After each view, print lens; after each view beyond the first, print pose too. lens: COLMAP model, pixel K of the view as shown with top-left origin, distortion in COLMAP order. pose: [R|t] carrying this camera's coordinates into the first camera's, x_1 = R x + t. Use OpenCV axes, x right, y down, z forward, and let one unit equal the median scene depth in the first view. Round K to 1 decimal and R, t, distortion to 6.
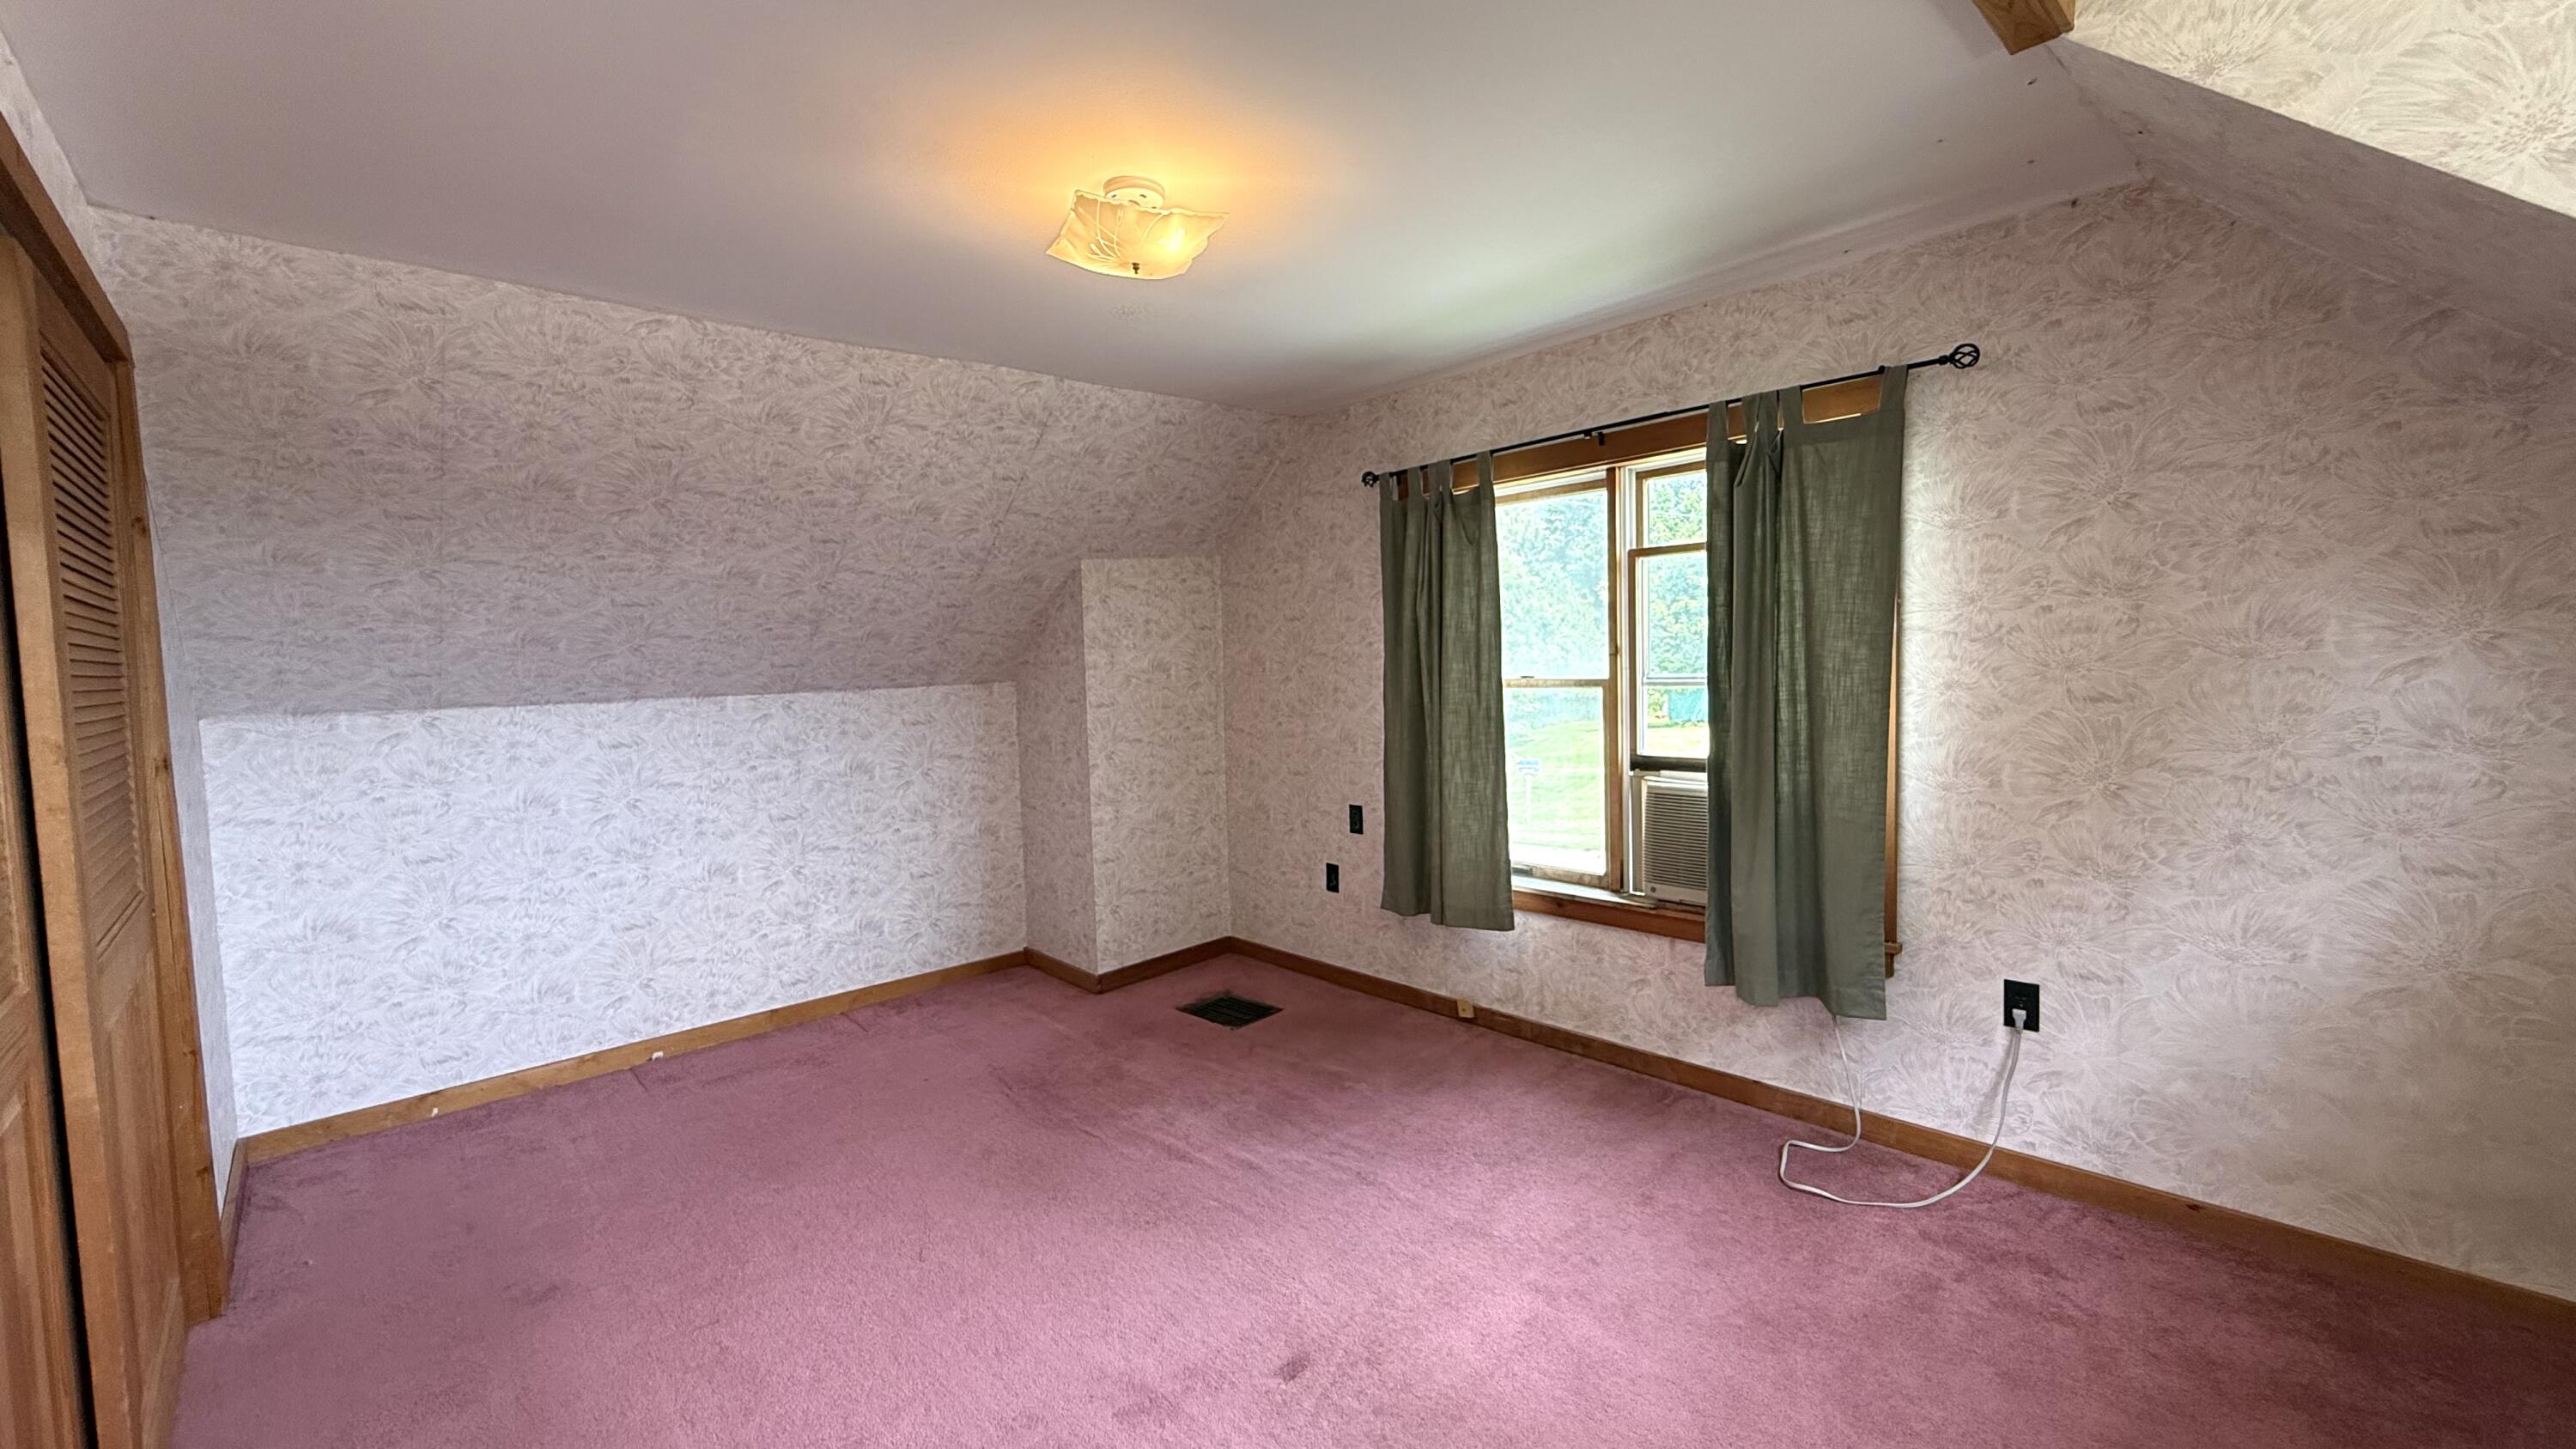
lens RADIAL K [[1027.1, 0, 1281.7], [0, 1027.1, 722.7], [0, 0, 1]] dist [-0.000558, 0.000214]
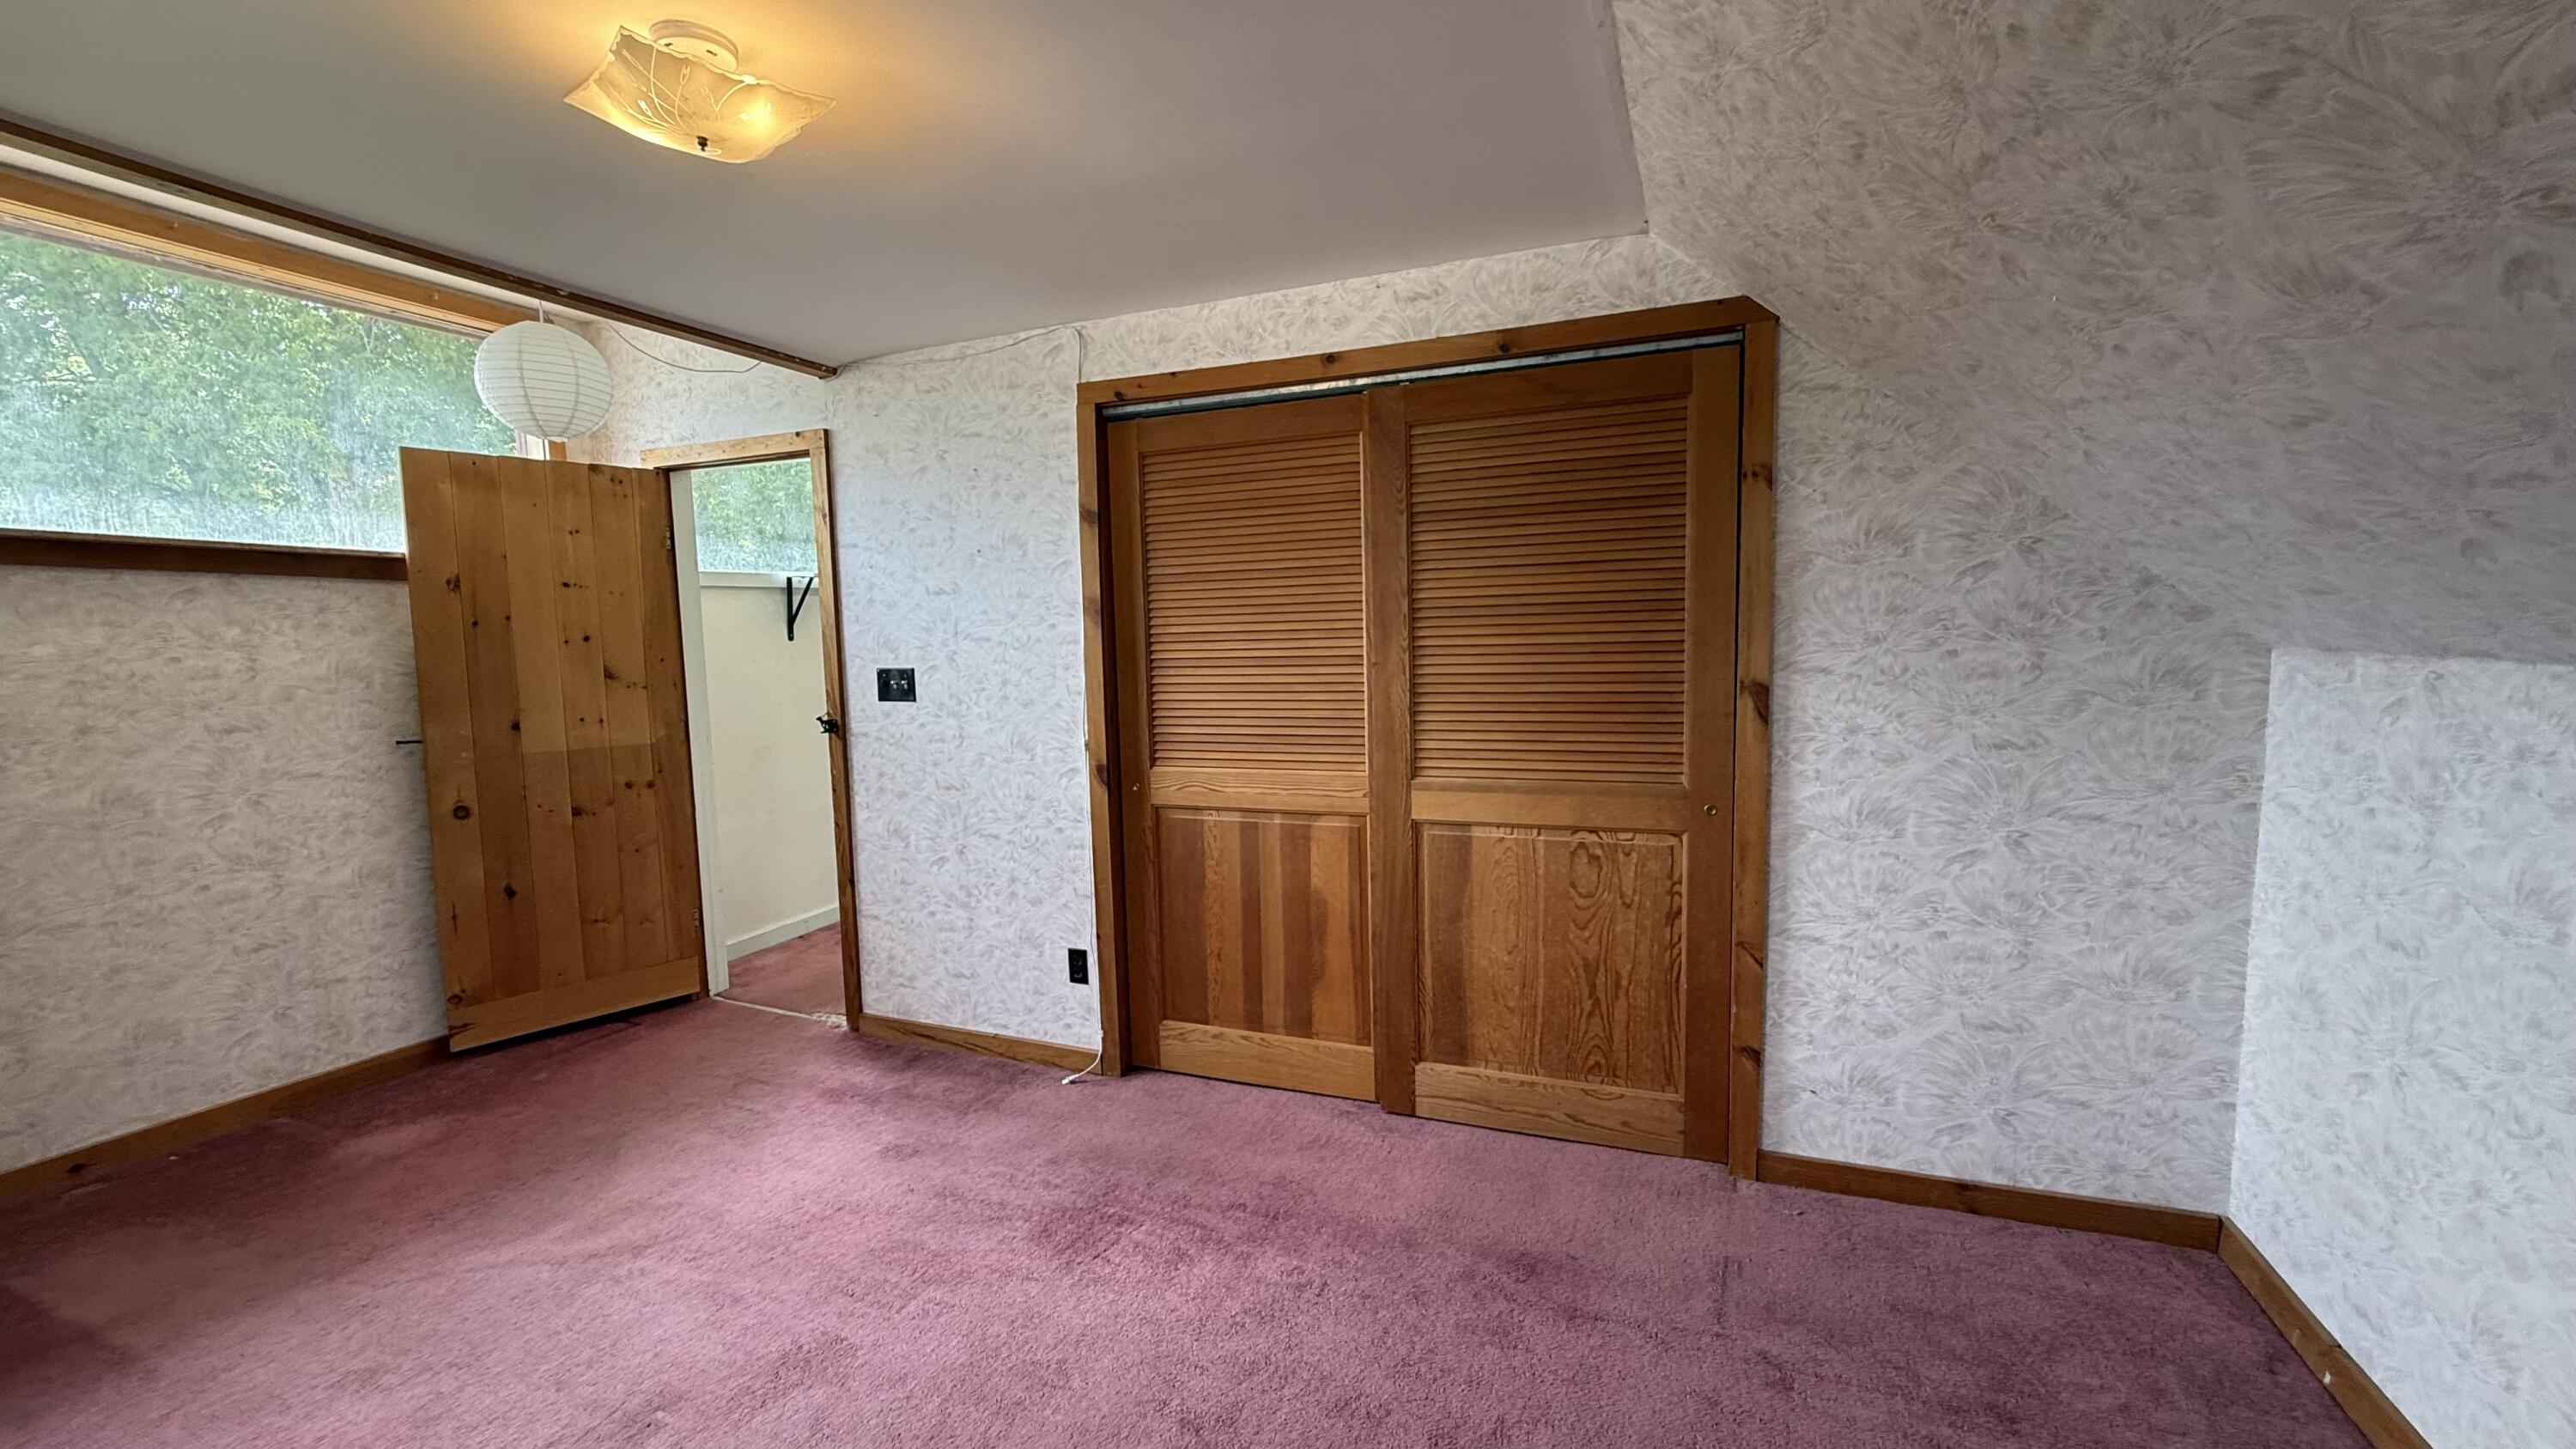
lens RADIAL K [[1027.1, 0, 1281.7], [0, 1027.1, 722.7], [0, 0, 1]] dist [-0.000558, 0.000214]
pose [[-0.906449, 0.086857, -0.413286, -0.093713], [0.022733, 0.987238, 0.157618, -0.061951], [0.421702, 0.133478, -0.896856, 1.027874]]
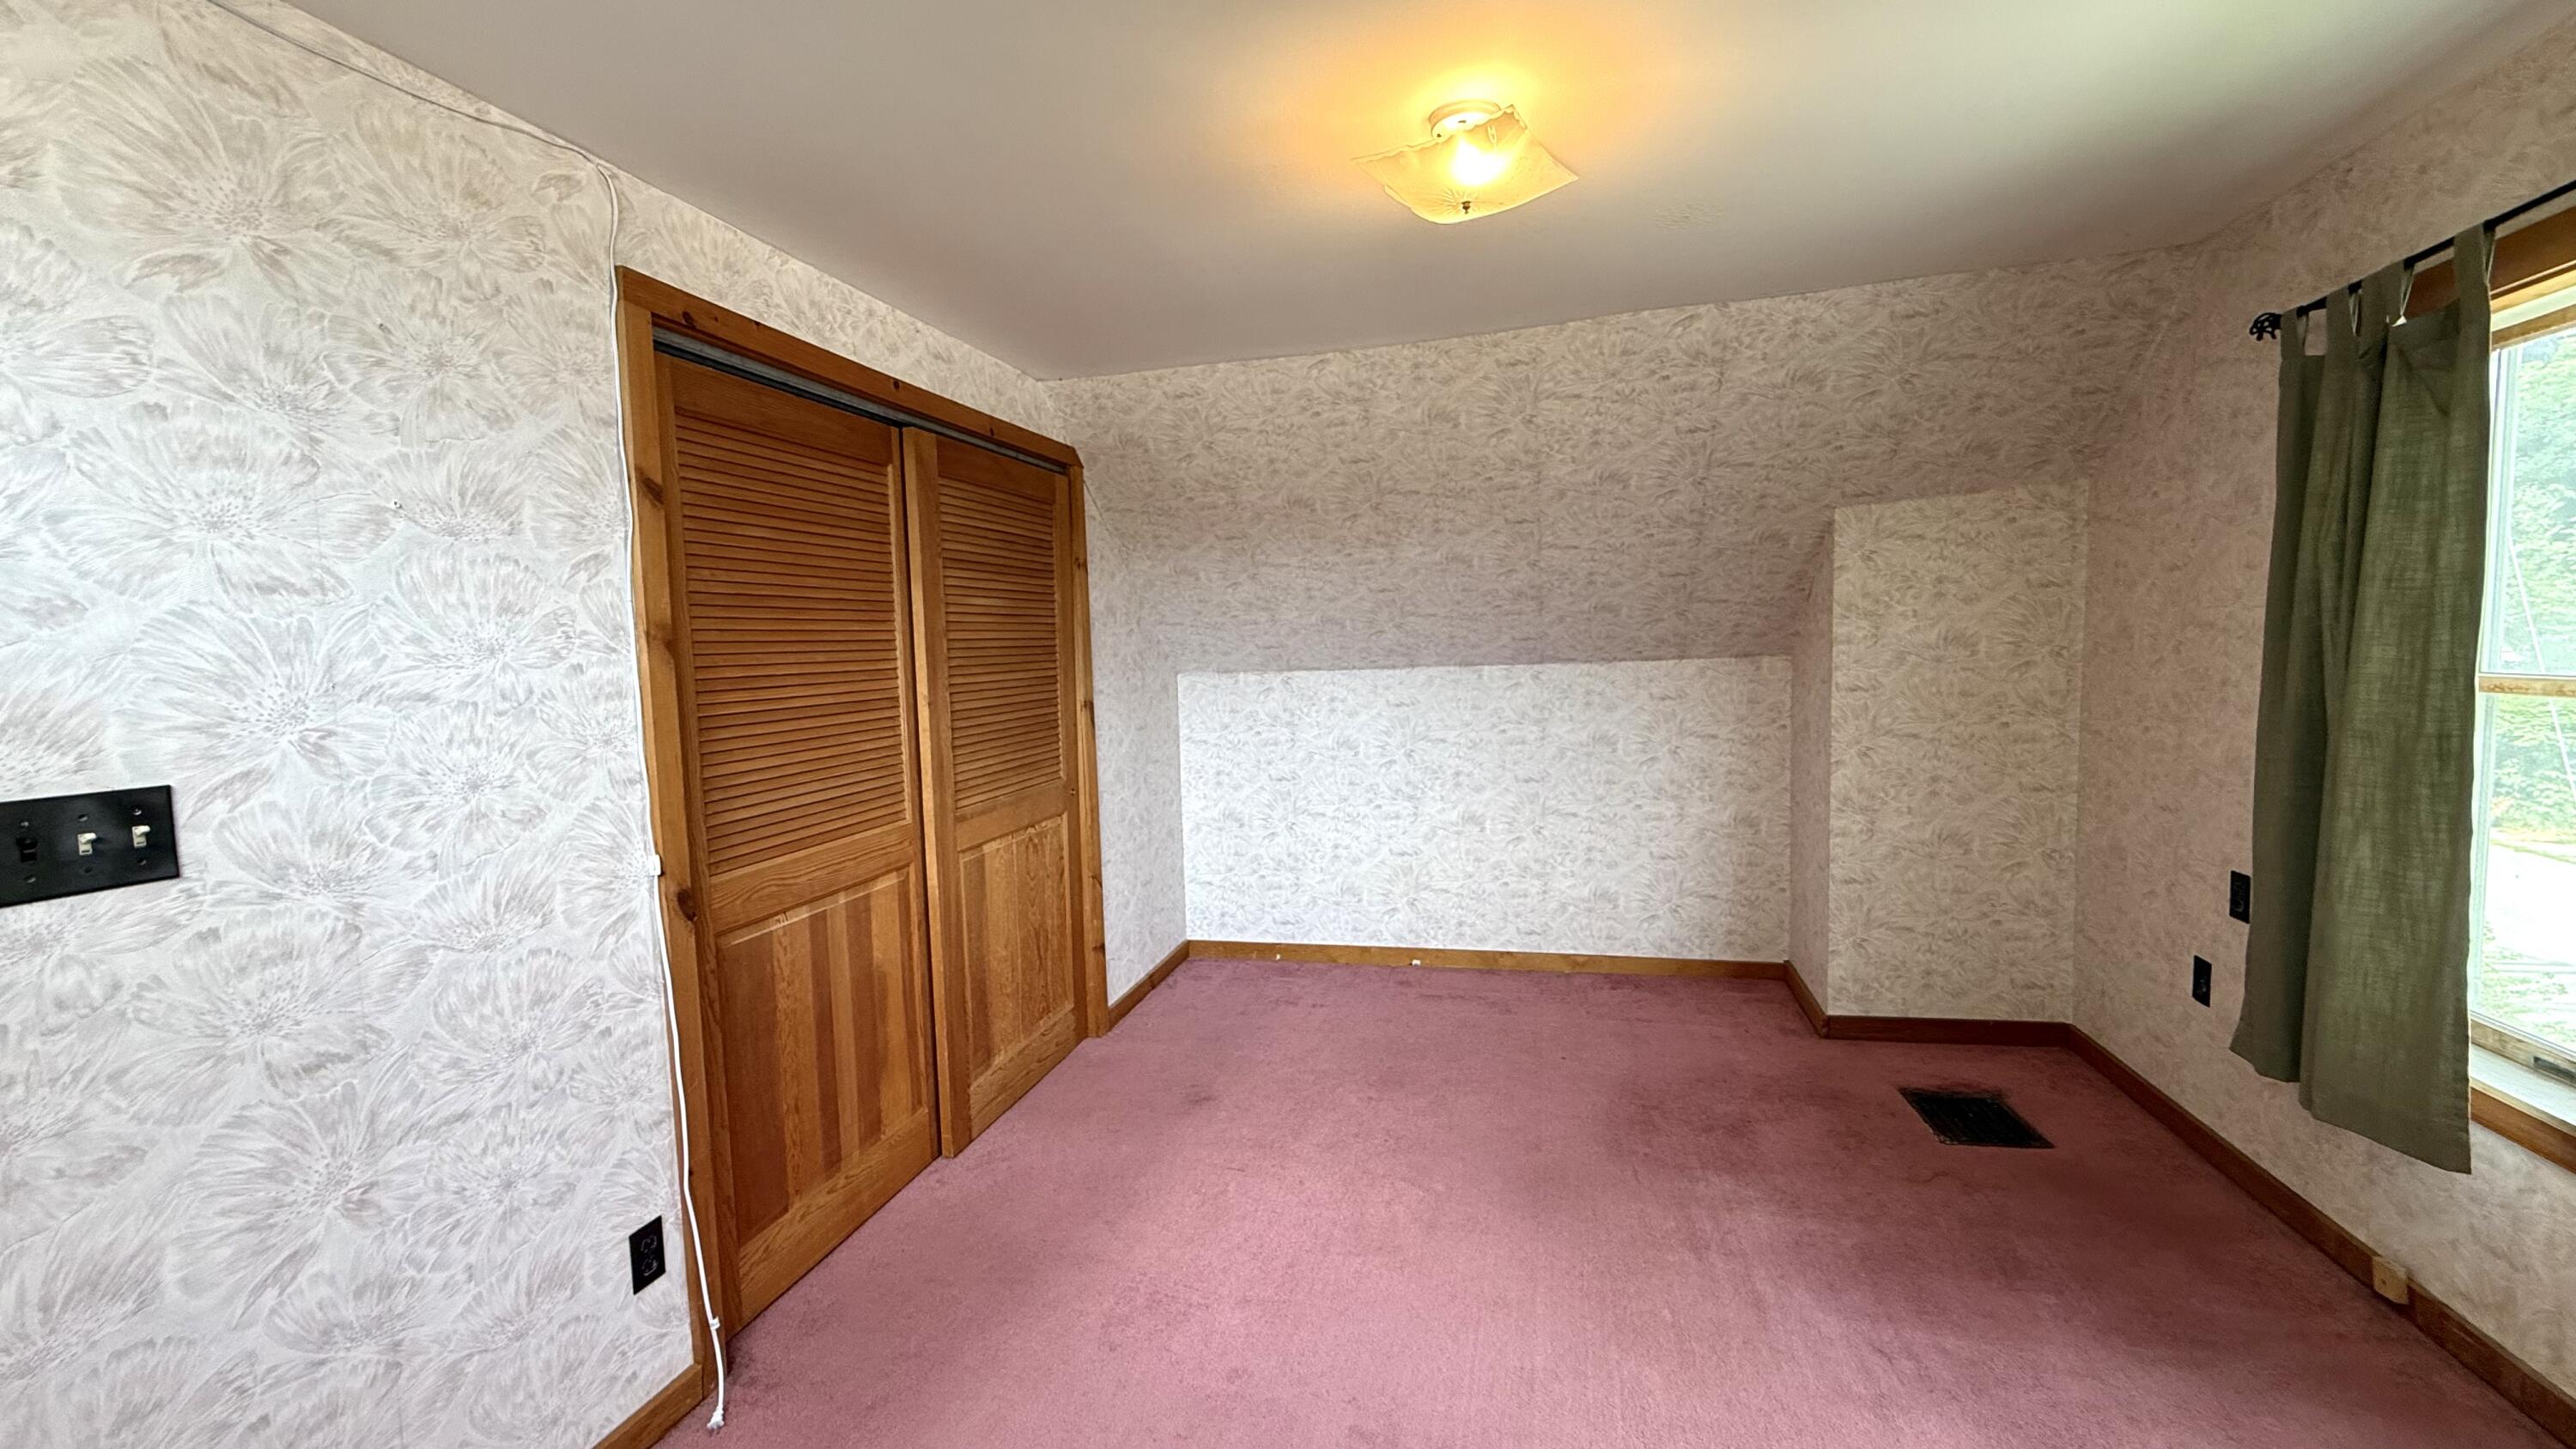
lens RADIAL K [[1027.1, 0, 1281.7], [0, 1027.1, 722.7], [0, 0, 1]] dist [-0.000558, 0.000214]
pose [[0.539638, 0.075275, -0.838525, 0.284153], [-0.036498, 0.997150, 0.066026, -0.029676], [0.841106, -0.005026, 0.540847, 0.206200]]
